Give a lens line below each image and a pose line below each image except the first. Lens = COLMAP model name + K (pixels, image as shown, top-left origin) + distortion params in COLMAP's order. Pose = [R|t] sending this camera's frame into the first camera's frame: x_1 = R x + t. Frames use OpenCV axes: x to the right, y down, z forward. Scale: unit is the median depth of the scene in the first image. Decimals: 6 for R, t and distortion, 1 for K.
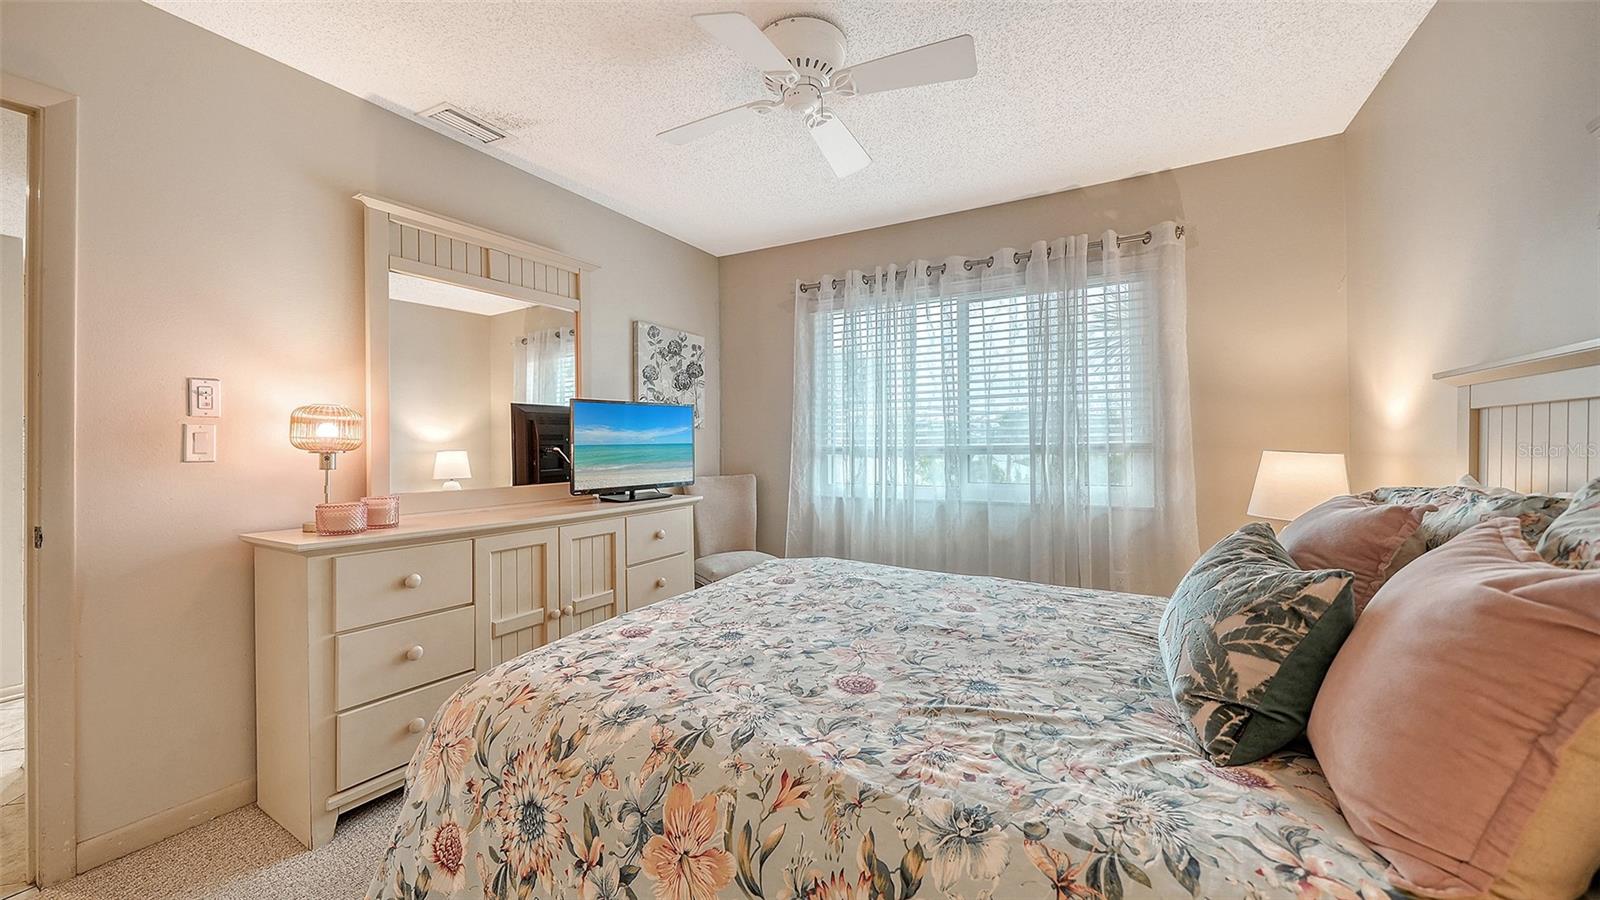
lens RADIAL K [[580.7, 0, 793.6], [0, 580.7, 449.0], [0, 0, 1]] dist [0.004072, 0.000011]
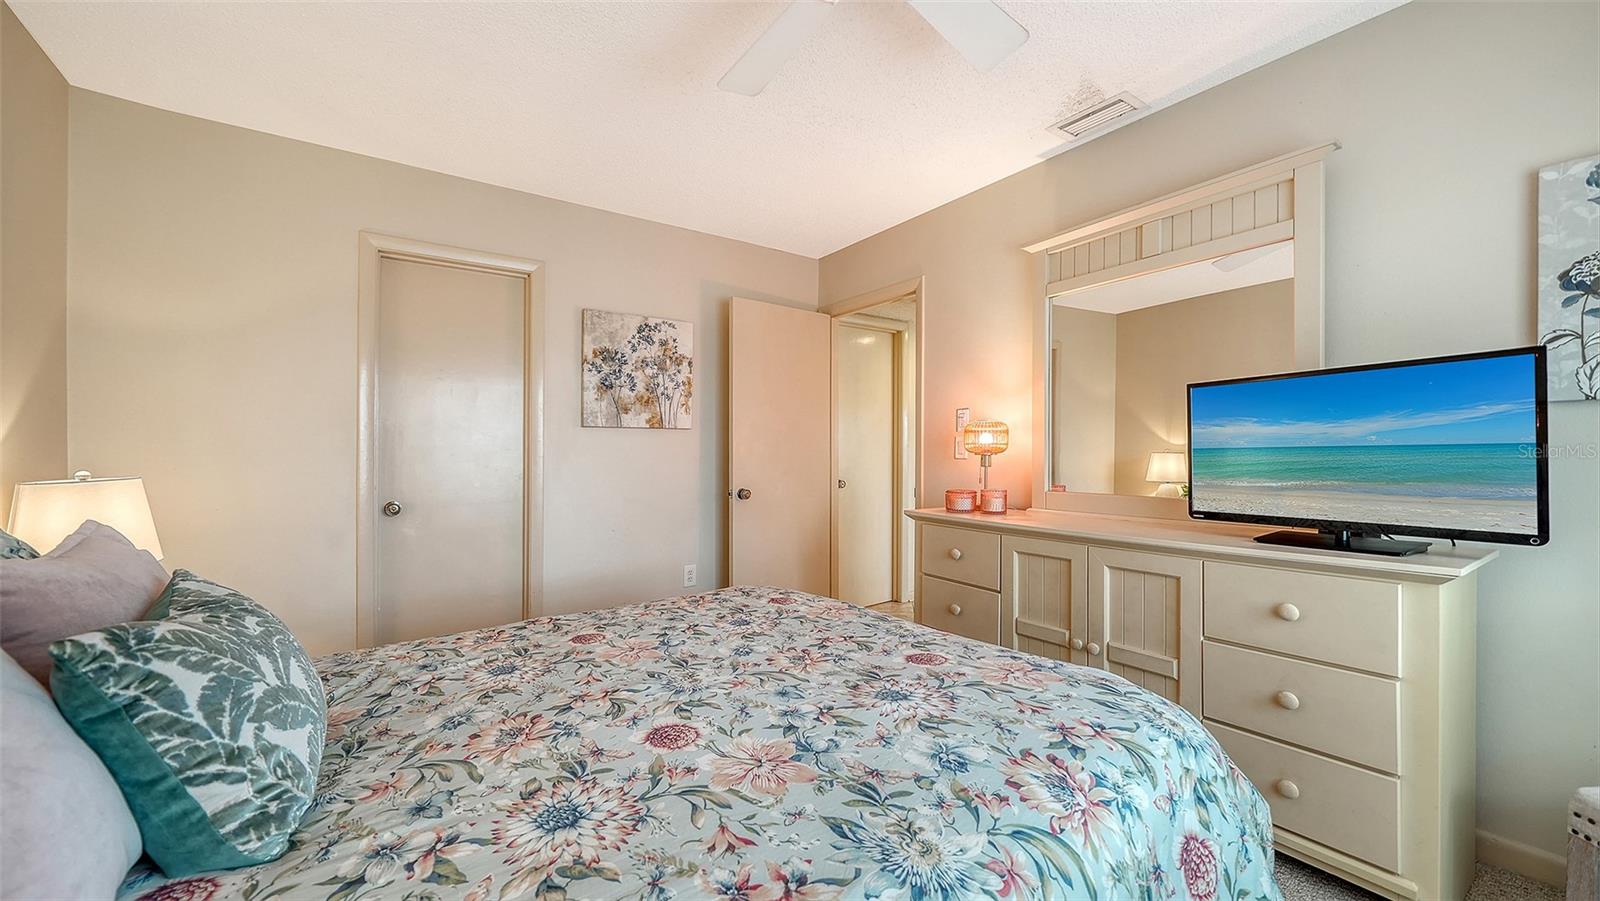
lens RADIAL K [[604.3, 0, 799.0], [0, 604.3, 446.6], [0, 0, 1]] dist [-0.010315, -0.000032]
pose [[-0.408103, 0.002548, -0.912933, 0.840370], [0.004041, 0.999991, 0.000985, -0.018654], [0.912927, -0.003287, -0.408109, 1.451912]]
